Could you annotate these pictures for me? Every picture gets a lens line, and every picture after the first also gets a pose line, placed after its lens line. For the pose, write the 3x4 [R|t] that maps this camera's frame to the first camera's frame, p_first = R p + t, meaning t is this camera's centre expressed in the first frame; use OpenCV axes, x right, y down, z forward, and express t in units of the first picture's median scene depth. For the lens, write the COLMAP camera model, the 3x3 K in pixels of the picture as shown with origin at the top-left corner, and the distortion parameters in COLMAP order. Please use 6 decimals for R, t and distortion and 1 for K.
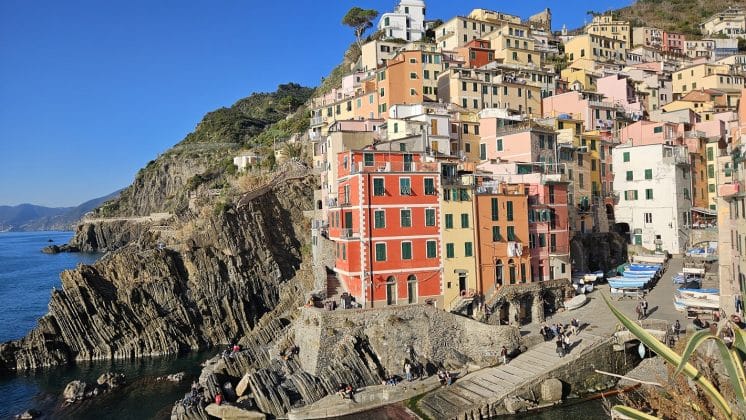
lens RADIAL K [[487.6, 0, 378.4], [0, 487.6, 211.7], [0, 0, 1]] dist [0.064448, -0.064817]
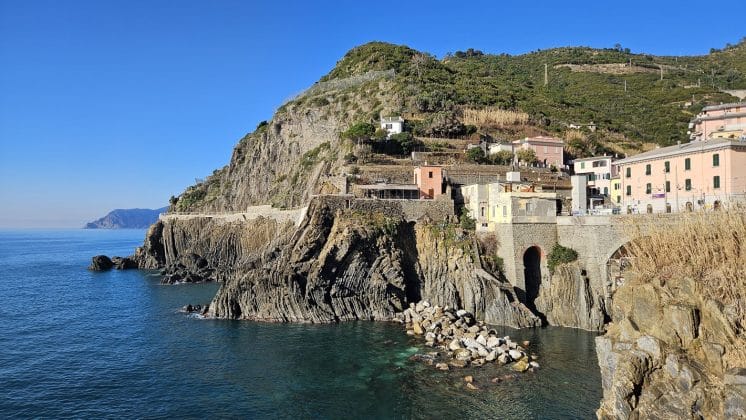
lens RADIAL K [[487.6, 0, 378.4], [0, 487.6, 211.7], [0, 0, 1]] dist [0.064448, -0.064817]
pose [[0.945443, 0.019724, -0.325191, -0.137356], [-0.022995, 0.999716, -0.006218, 0.009275], [0.324976, 0.013357, 0.945628, 0.513958]]
